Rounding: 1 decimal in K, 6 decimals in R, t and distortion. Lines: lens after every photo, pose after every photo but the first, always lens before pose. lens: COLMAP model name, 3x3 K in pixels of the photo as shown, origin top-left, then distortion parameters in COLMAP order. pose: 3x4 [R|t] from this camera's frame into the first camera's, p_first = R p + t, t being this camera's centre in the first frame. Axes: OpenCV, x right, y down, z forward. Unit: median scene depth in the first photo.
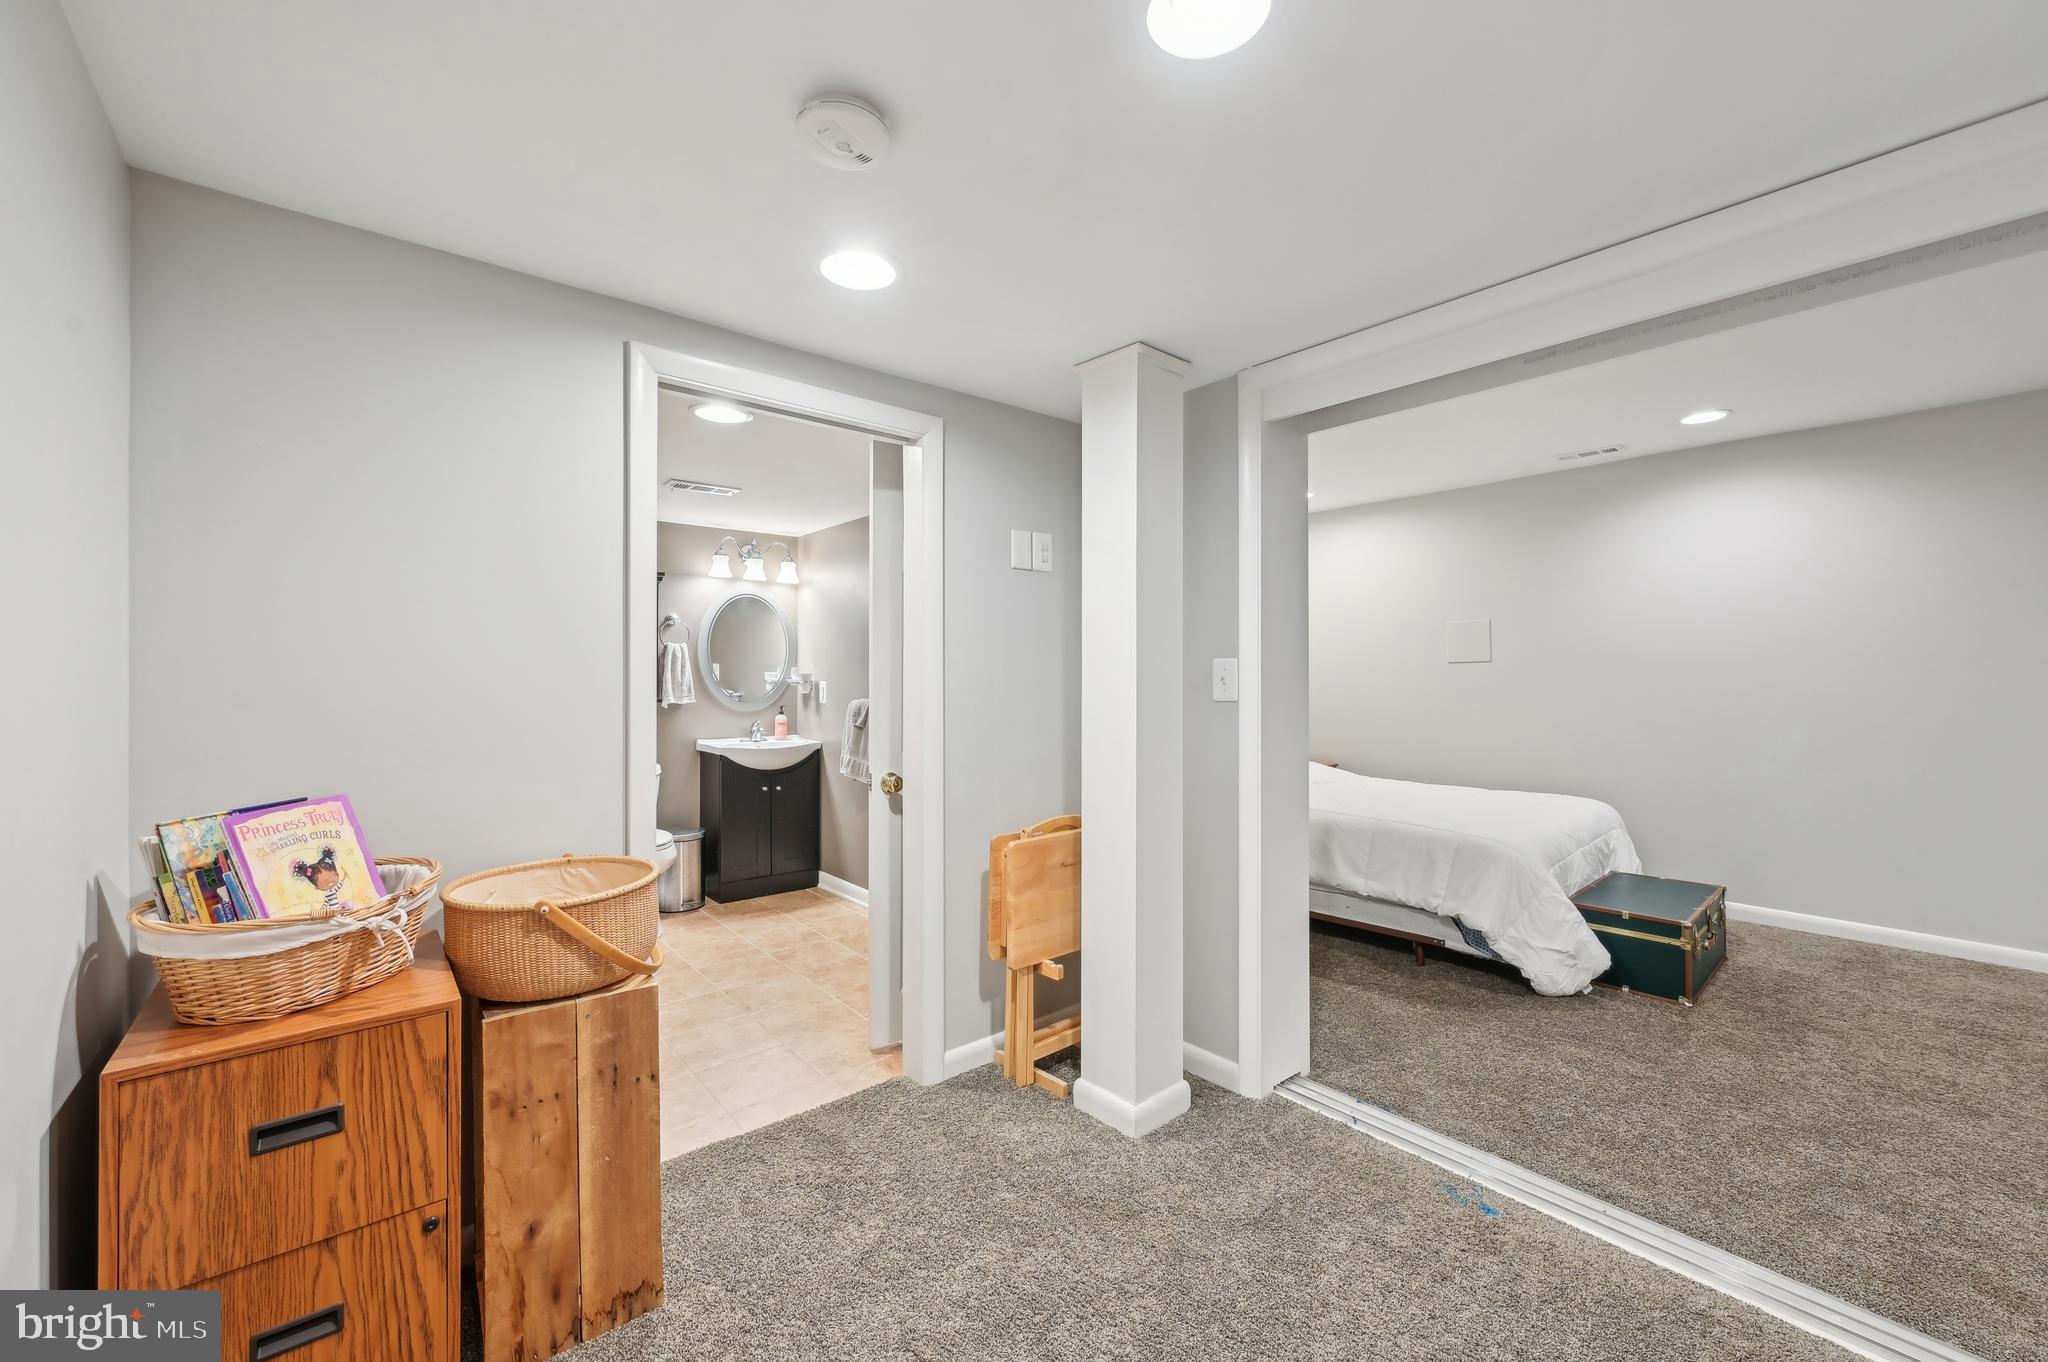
lens RADIAL K [[814.0, 0, 1030.0], [0, 814.0, 675.4], [0, 0, 1]] dist [0.000092, 0.000063]
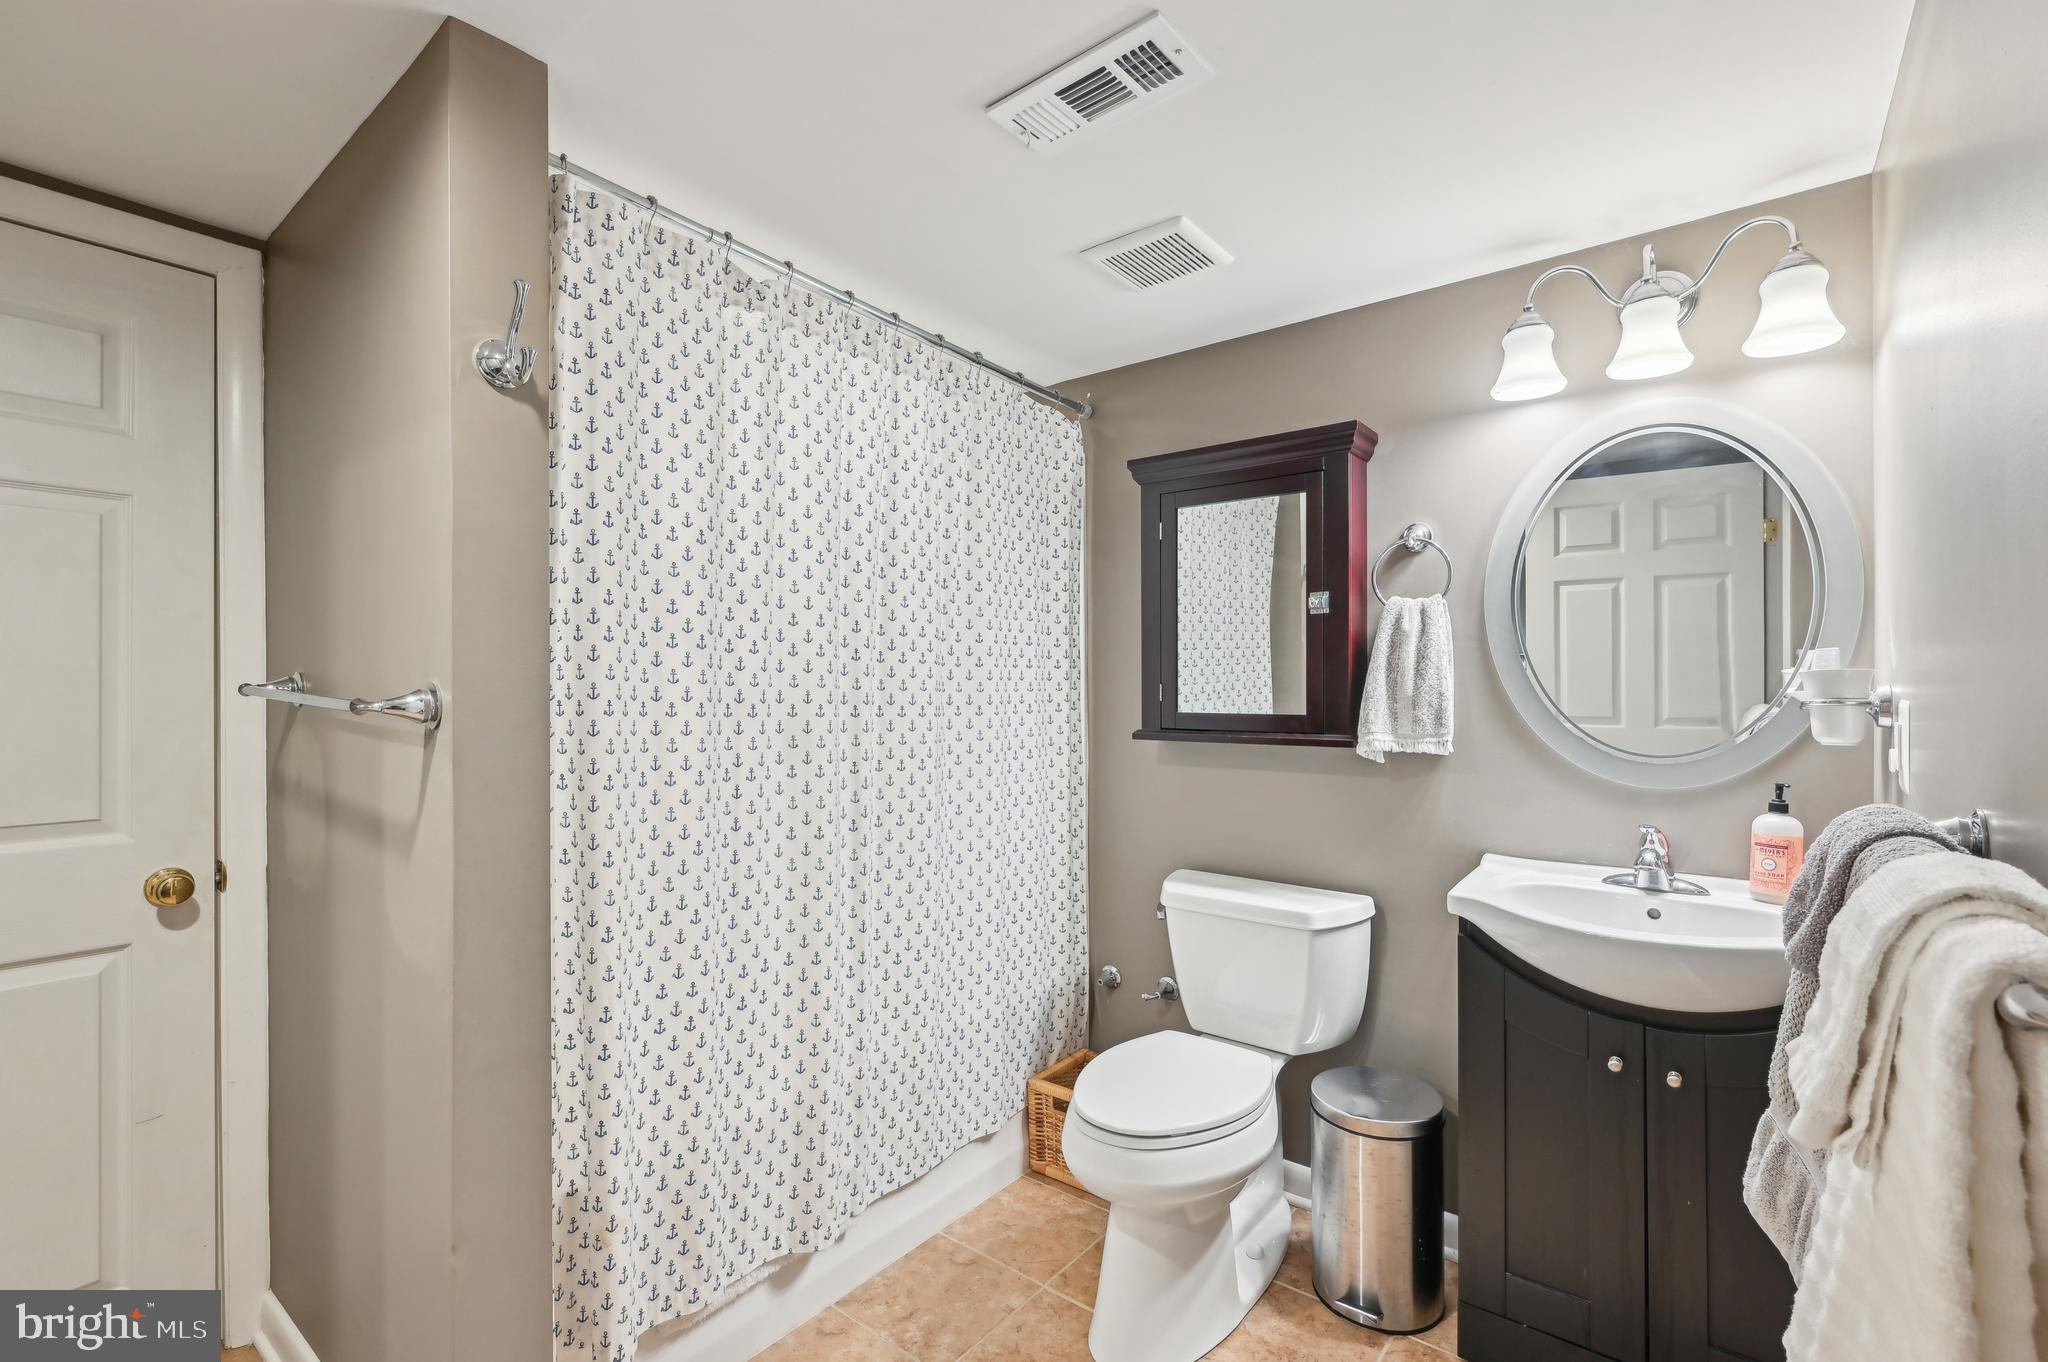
lens RADIAL K [[895.3, 0, 1028.7], [0, 895.3, 684.7], [0, 0, 1]] dist [0.002319, 0.000209]
pose [[0.202864, -0.001211, -0.979206, -0.052170], [0.003433, 0.999994, -0.000526, 0.001853], [0.979201, -0.003255, 0.202867, 0.731455]]
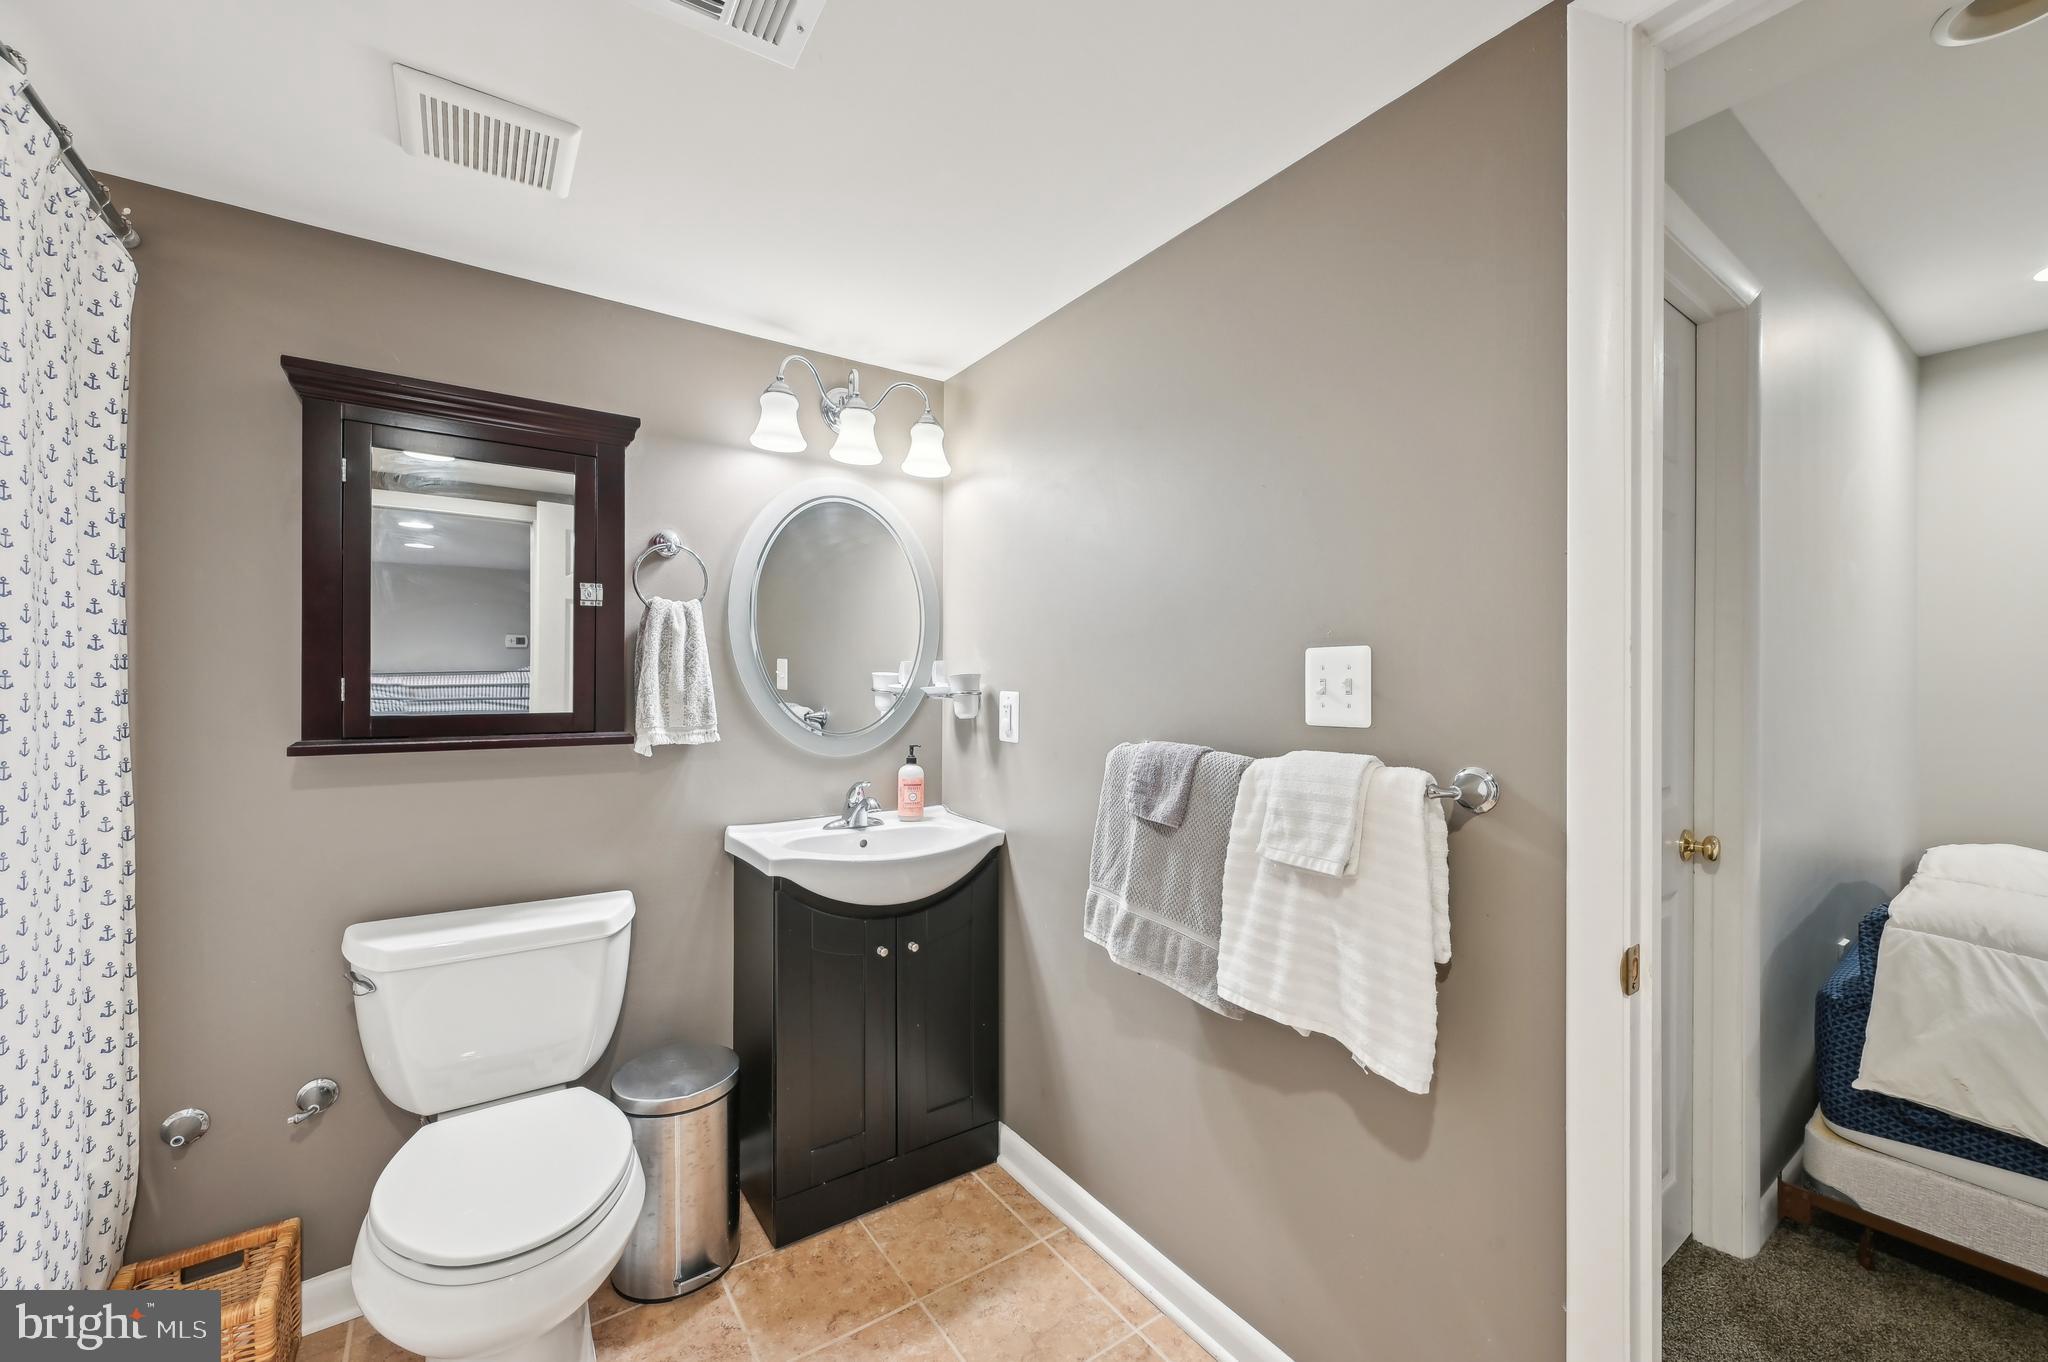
lens RADIAL K [[810.2, 0, 1029.4], [0, 810.2, 686.7], [0, 0, 1]] dist [-0.000250, -0.000200]
pose [[0.995659, -0.000684, -0.093072, -0.214134], [0.000718, 1.000000, 0.000331, 0.005118], [0.093072, -0.000396, 0.995659, 0.601696]]
